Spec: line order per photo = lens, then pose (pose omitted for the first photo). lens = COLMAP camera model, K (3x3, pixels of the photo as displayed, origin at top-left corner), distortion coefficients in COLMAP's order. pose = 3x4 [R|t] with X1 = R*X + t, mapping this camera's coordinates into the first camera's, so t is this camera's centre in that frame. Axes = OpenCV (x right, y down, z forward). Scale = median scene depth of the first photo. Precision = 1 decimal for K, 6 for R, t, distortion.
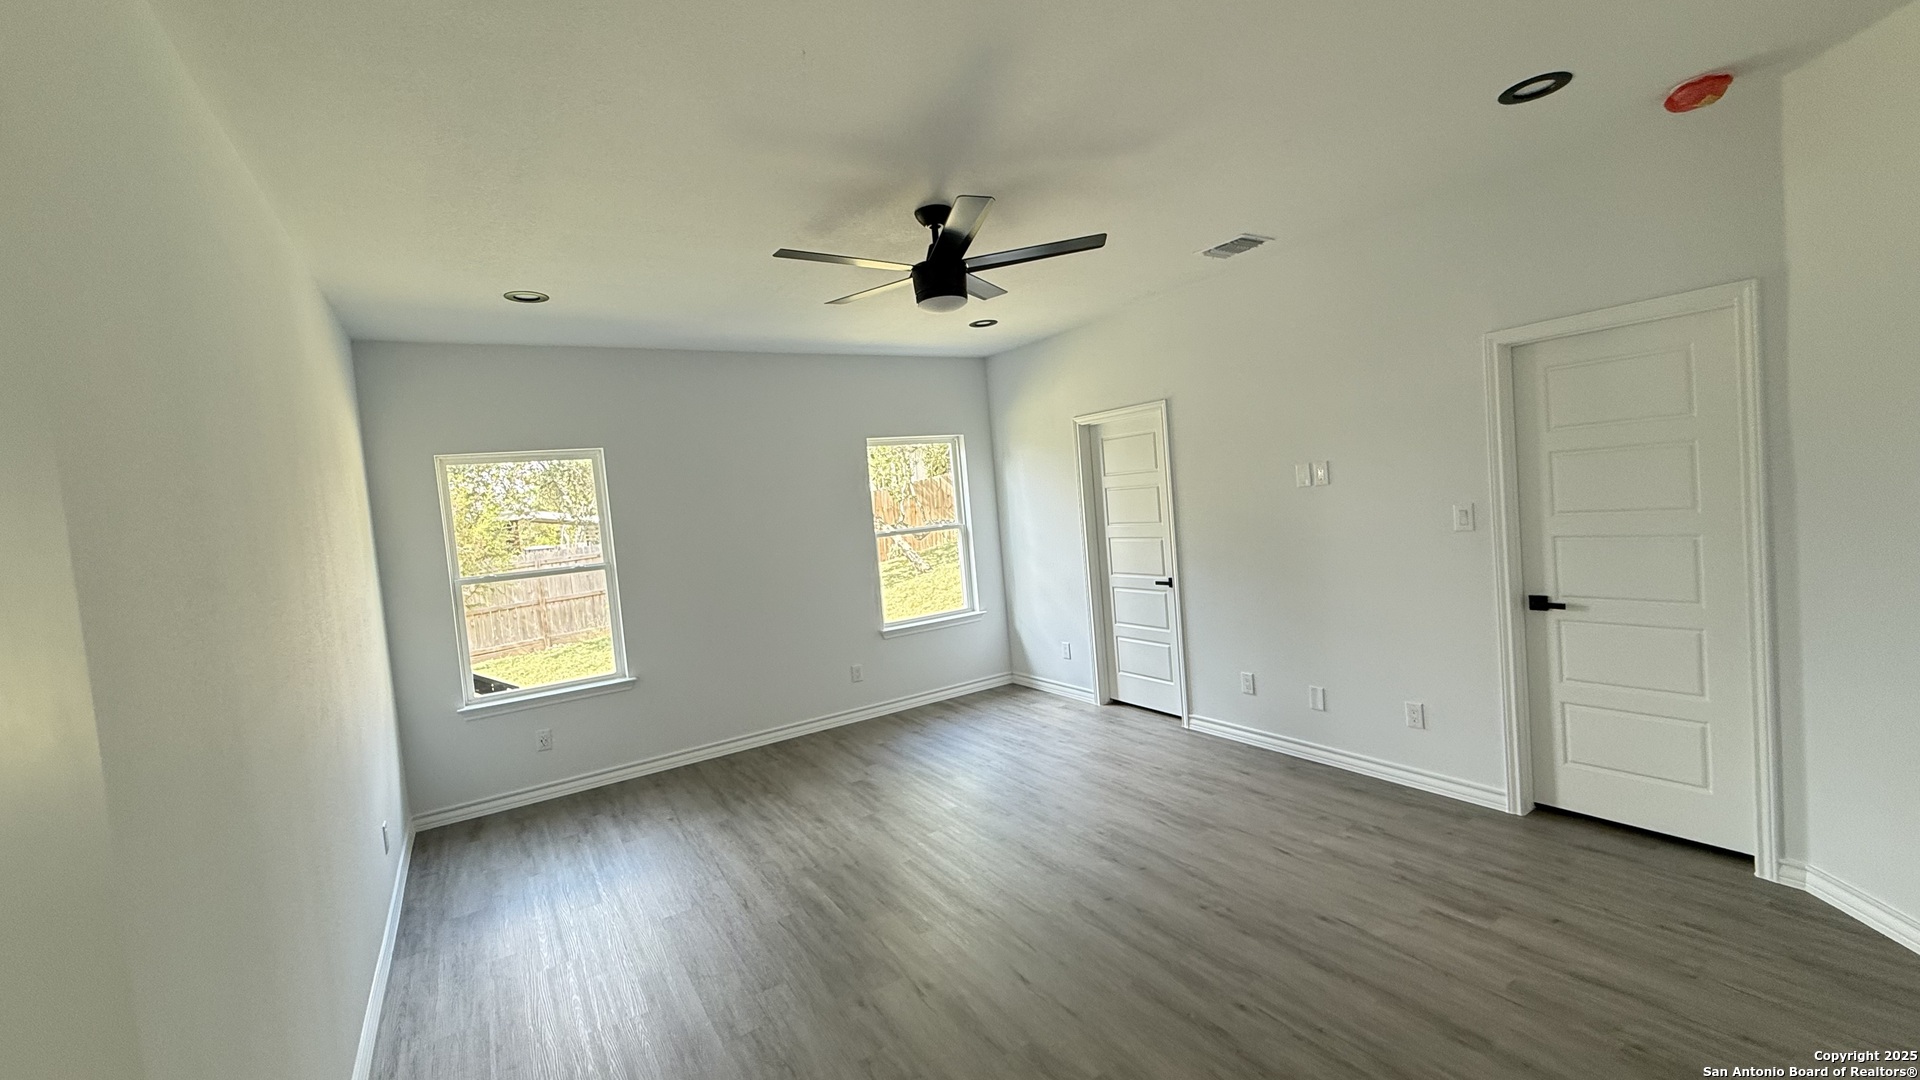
lens RADIAL K [[763.9, 0, 971.6], [0, 763.9, 537.5], [0, 0, 1]] dist [0.003778, 0.000156]
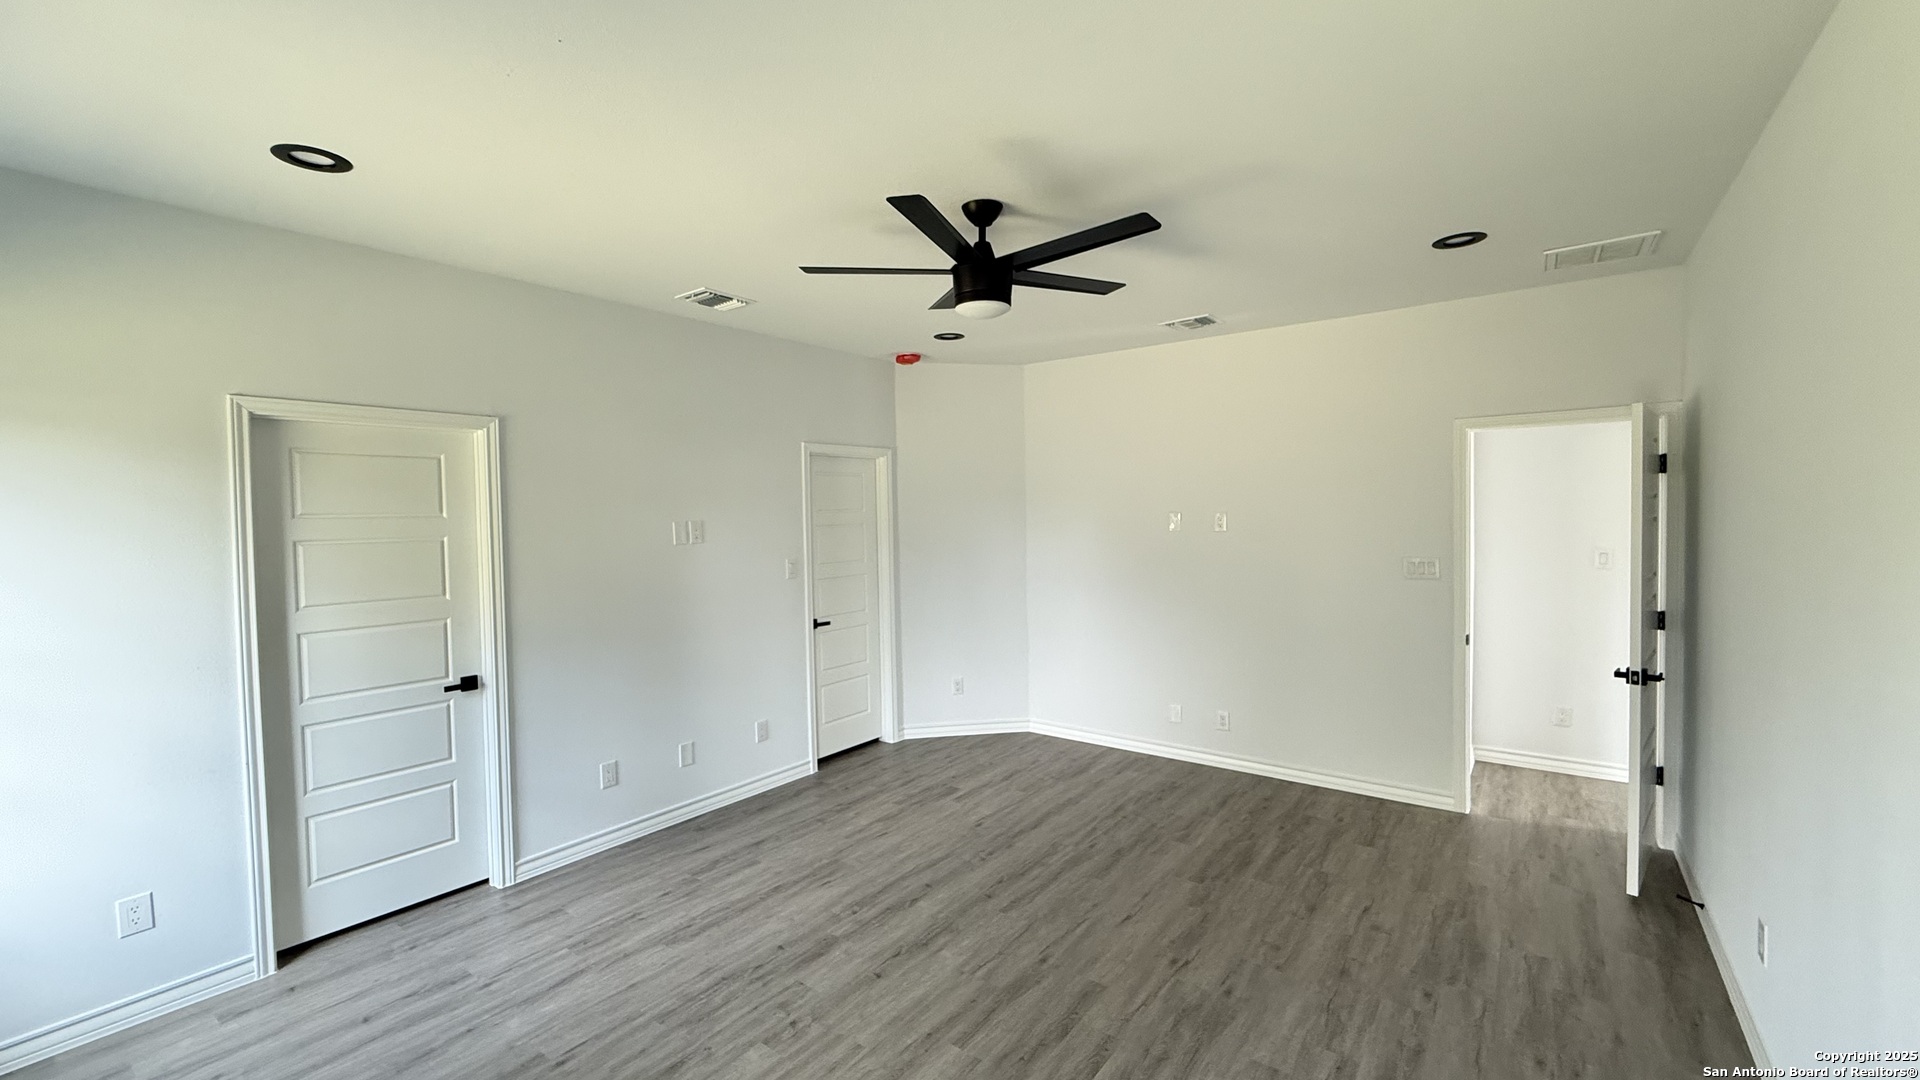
lens RADIAL K [[763.9, 0, 930.0], [0, 763.9, 537.1], [0, 0, 1]] dist [0.003778, 0.000156]
pose [[-0.304163, 0.071050, 0.949967, -0.689828], [0.100434, 0.994049, -0.042190, -0.000348], [-0.947311, 0.082577, -0.309488, 1.086215]]
